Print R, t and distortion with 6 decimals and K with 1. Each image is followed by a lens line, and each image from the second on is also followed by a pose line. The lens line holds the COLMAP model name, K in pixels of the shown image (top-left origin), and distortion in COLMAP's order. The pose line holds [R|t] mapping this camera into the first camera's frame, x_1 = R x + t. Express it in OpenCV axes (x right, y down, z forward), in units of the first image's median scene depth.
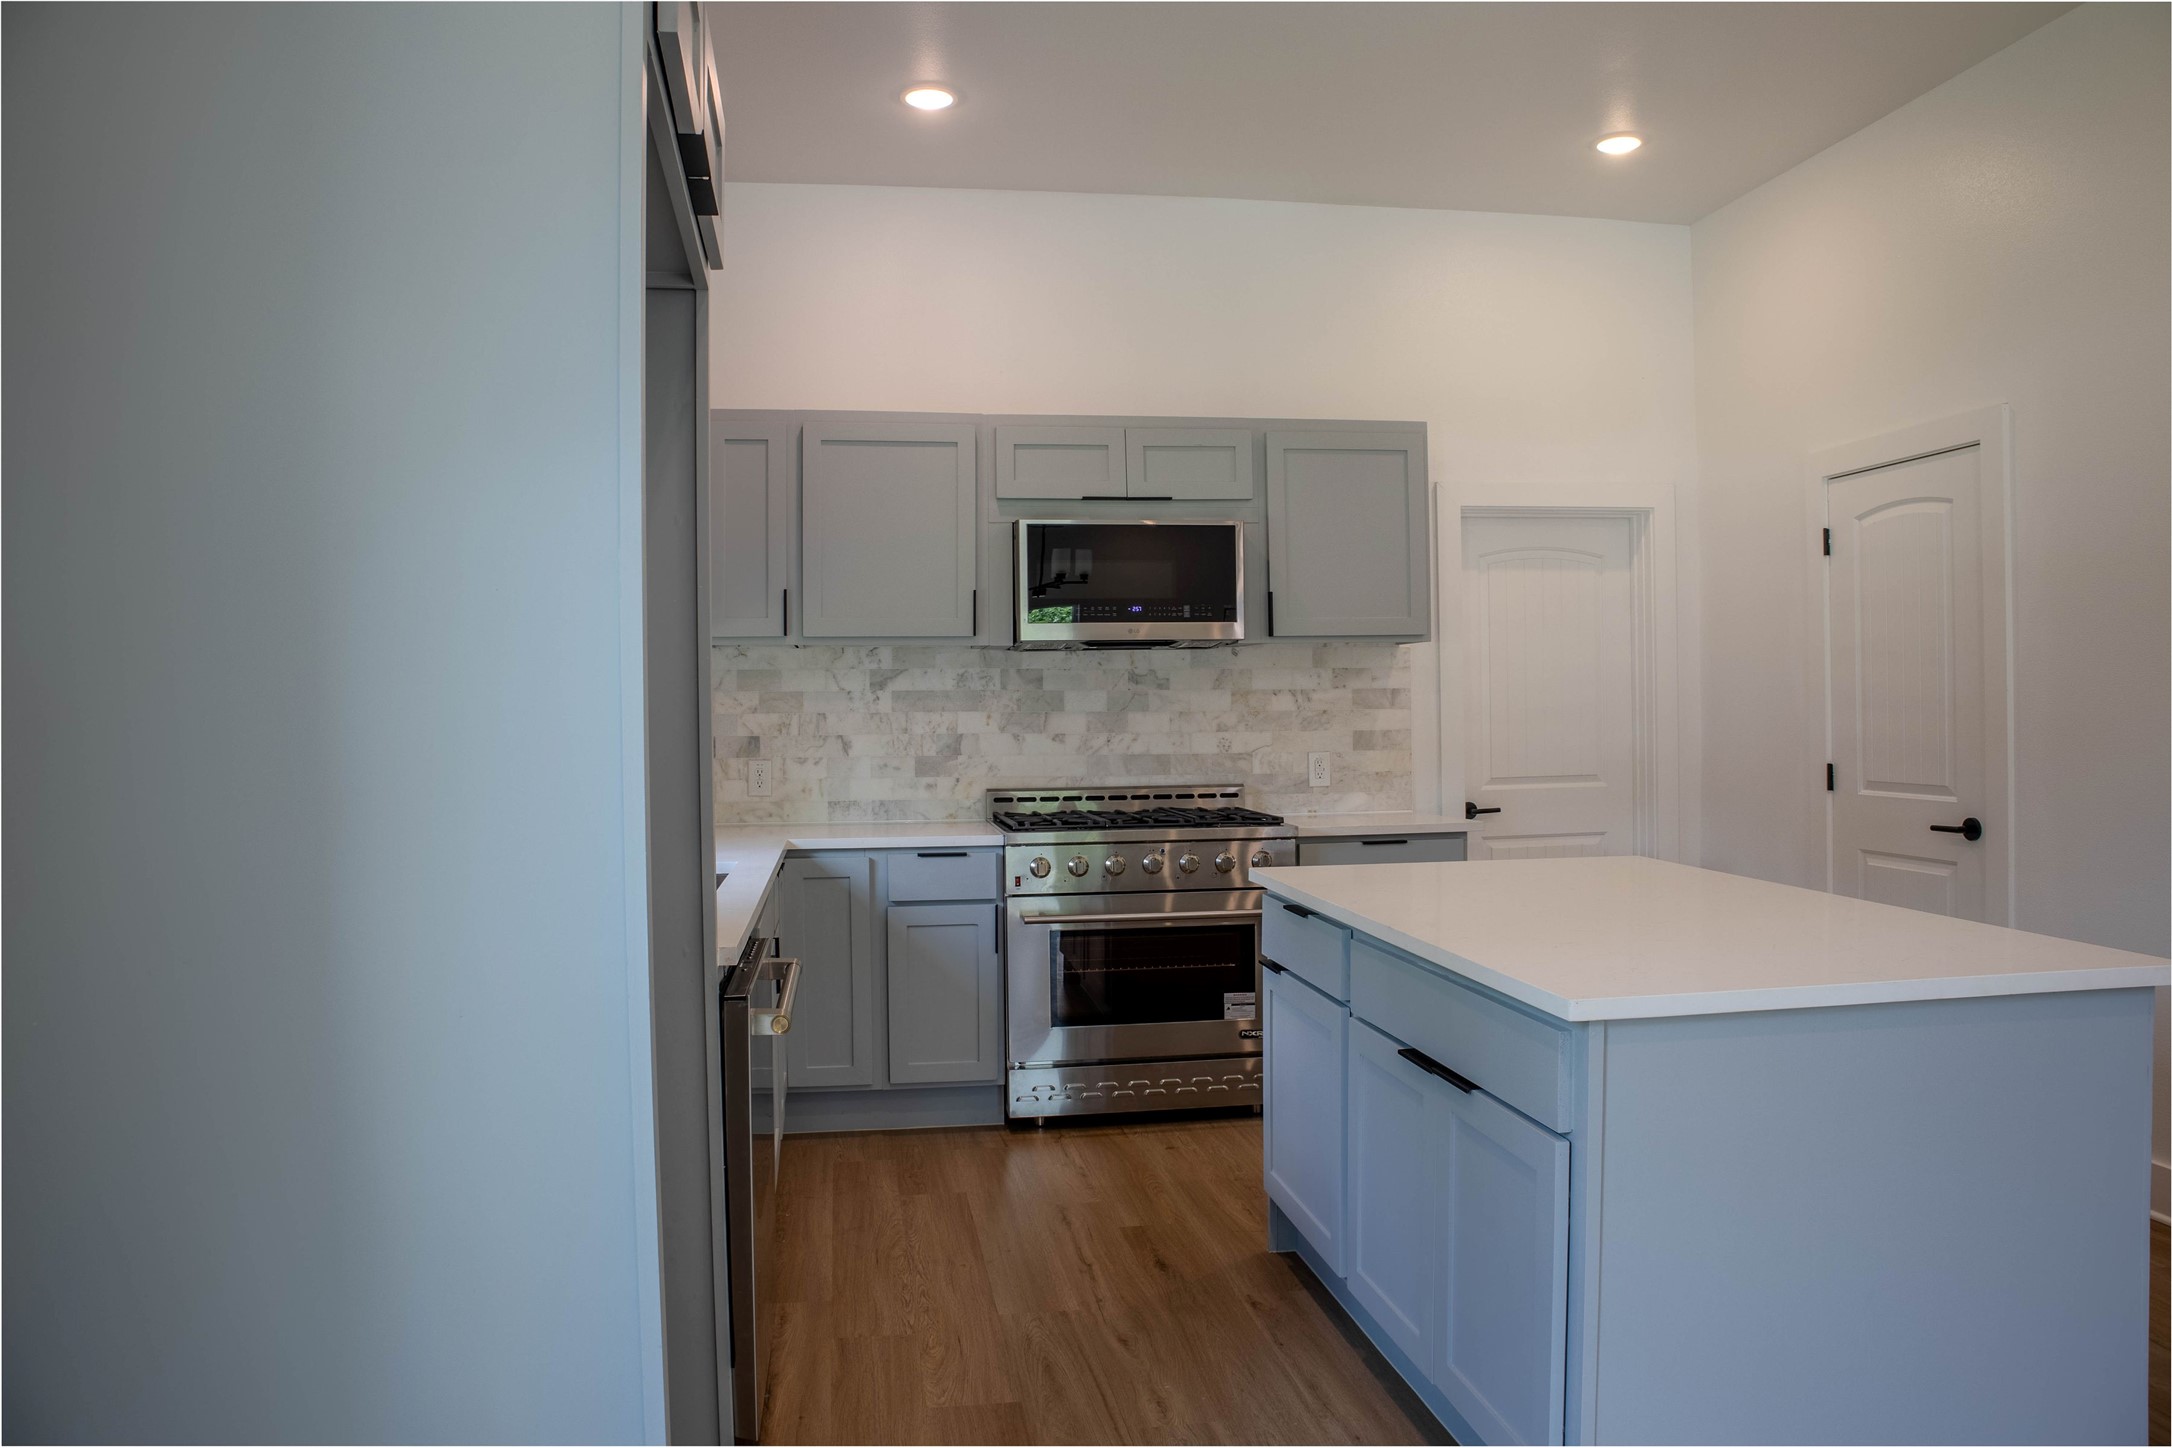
lens RADIAL K [[1507.6, 0, 1075.4], [0, 1507.6, 720.9], [0, 0, 1]] dist [-0.124286, 0.073601]
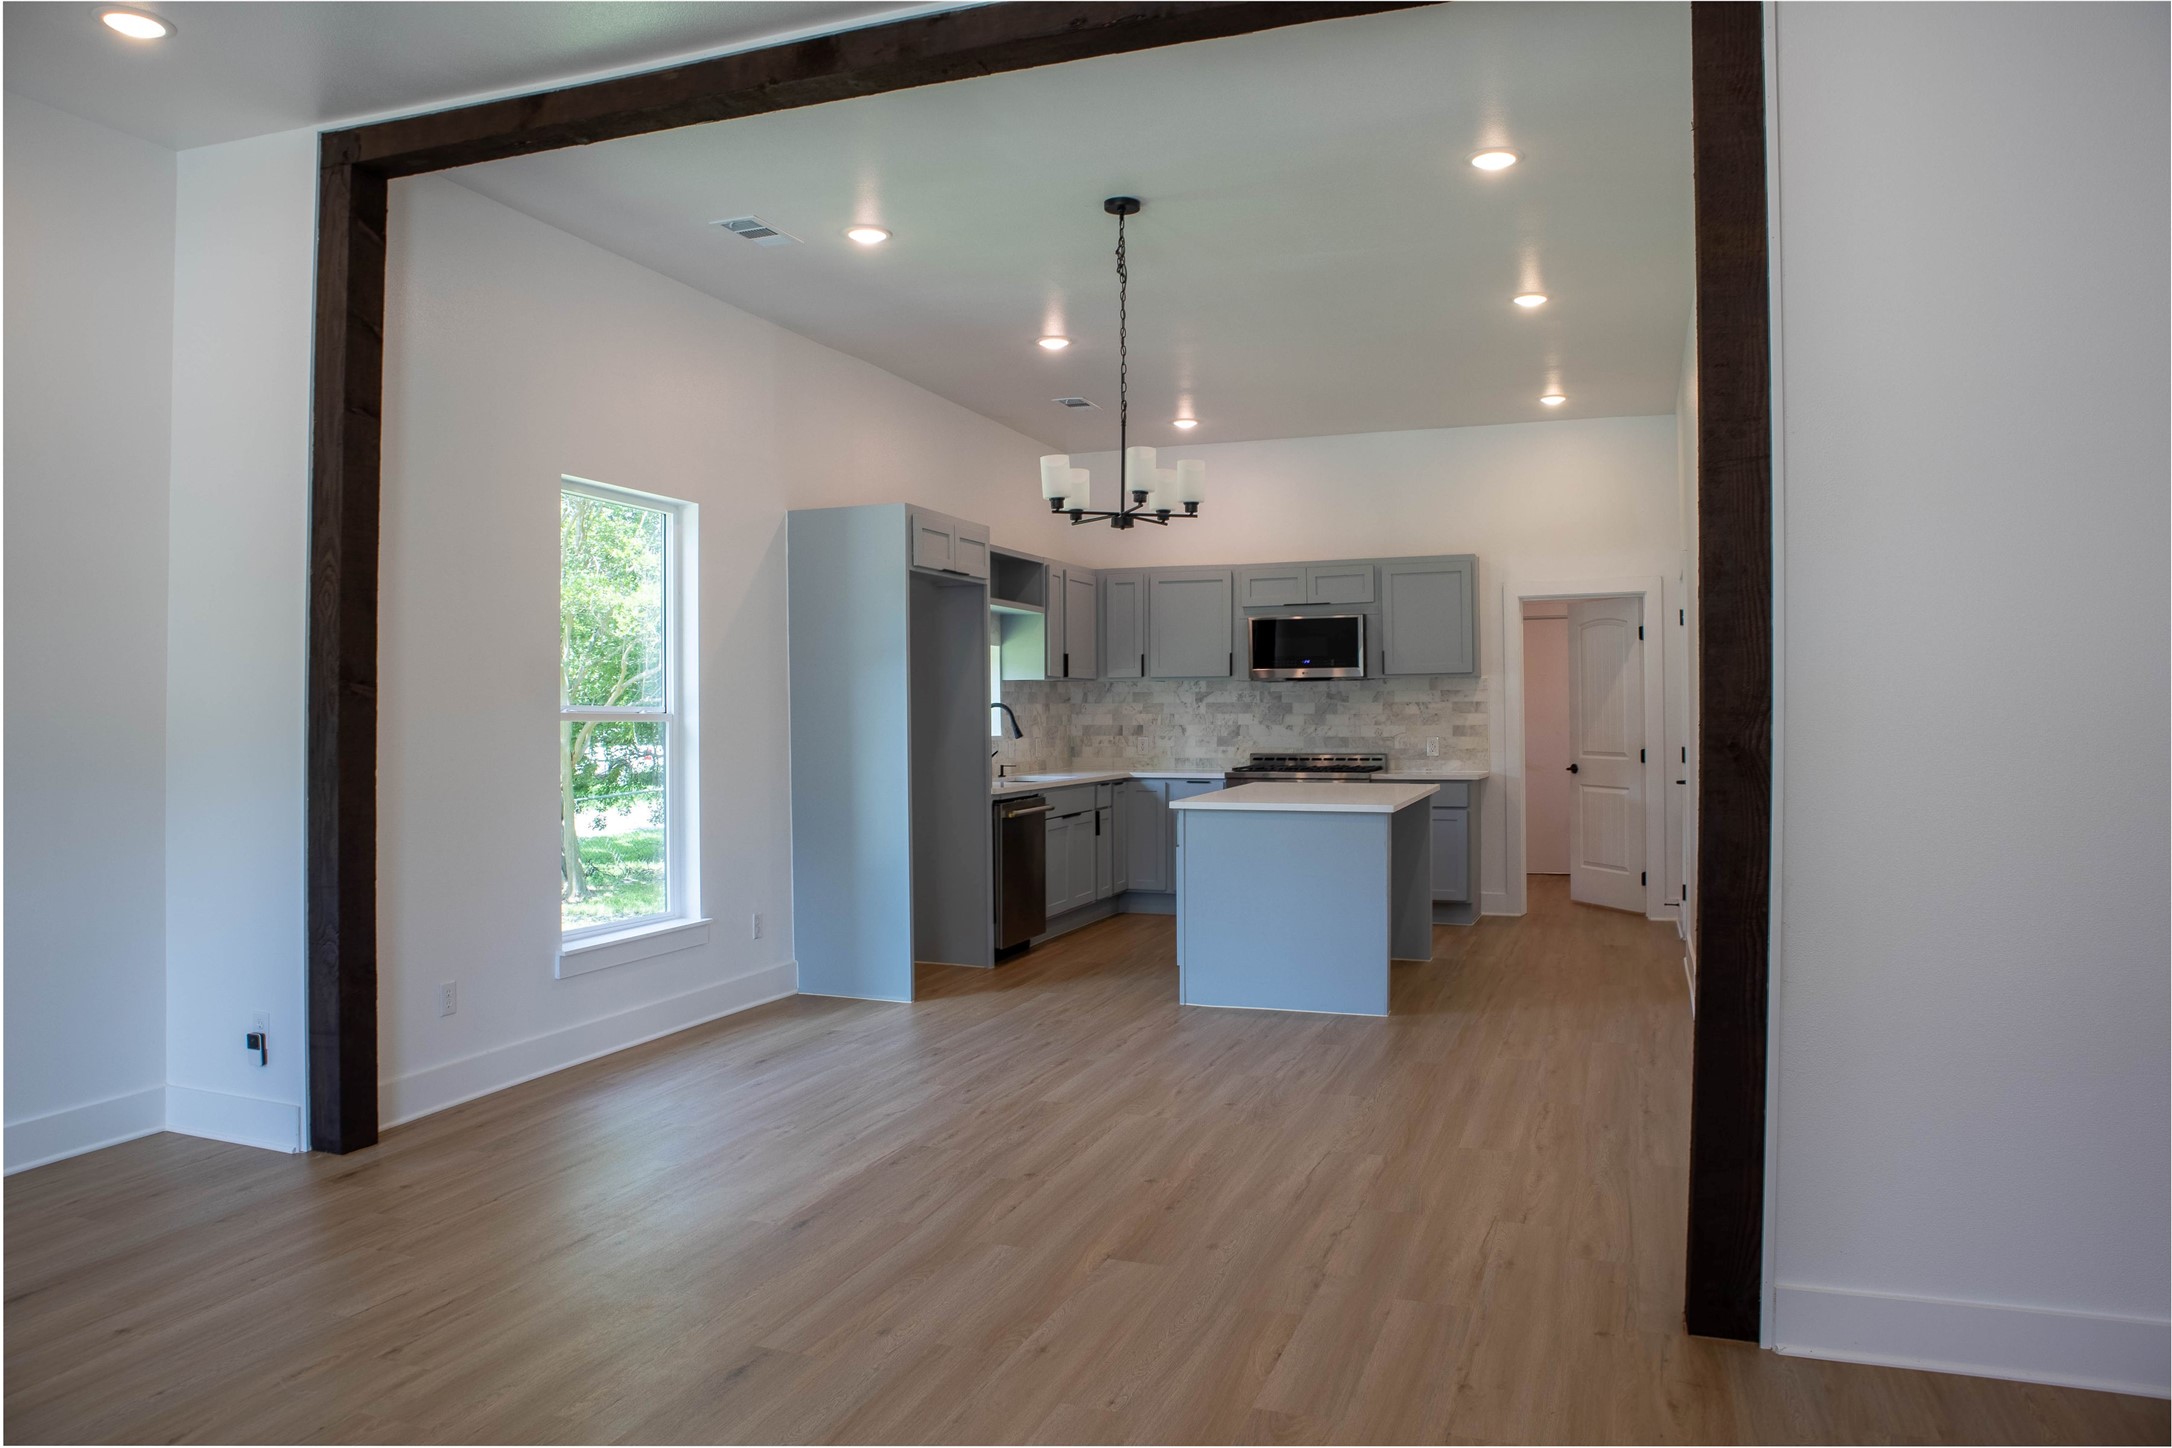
lens RADIAL K [[1507.6, 0, 1081.2], [0, 1507.6, 735.0], [0, 0, 1]] dist [-0.124286, 0.073601]
pose [[0.873167, 0.012133, -0.487270, 0.701758], [-0.005481, 0.999871, 0.015074, -0.006620], [0.487391, -0.010491, 0.873121, -0.808144]]
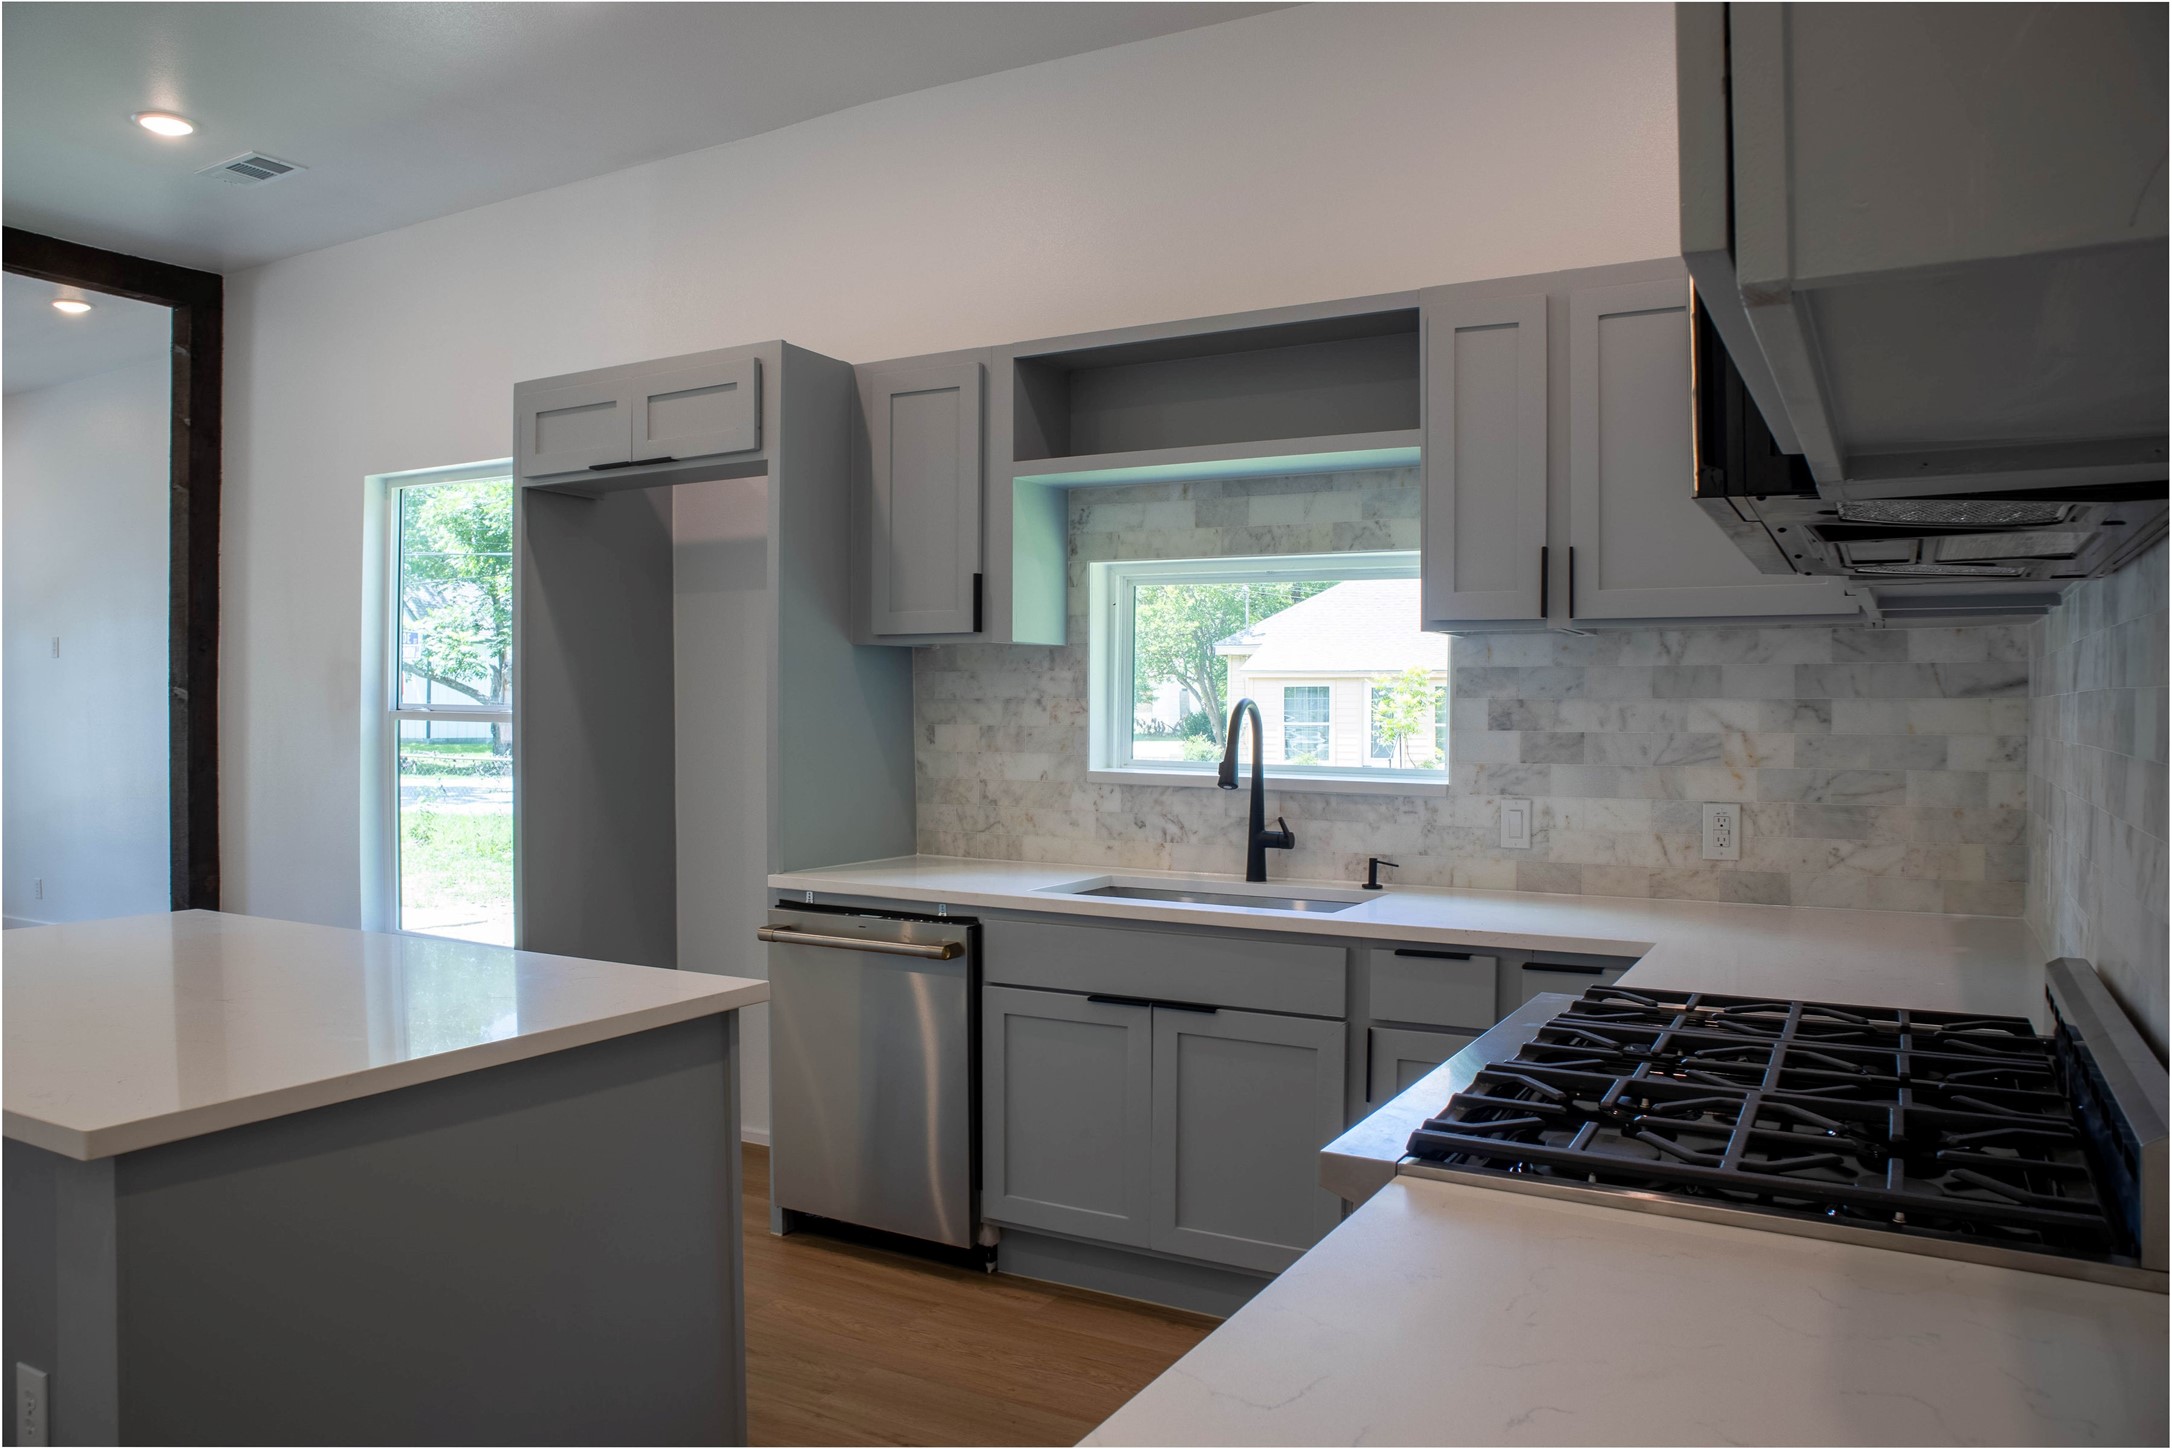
lens RADIAL K [[1507.6, 0, 1086.8], [0, 1507.6, 733.3], [0, 0, 1]] dist [-0.124286, 0.073601]
pose [[-0.622248, 0.015445, -0.782668, 0.367630], [-0.004046, 0.999729, 0.022944, -0.016299], [0.782810, 0.017443, -0.622017, 1.042957]]
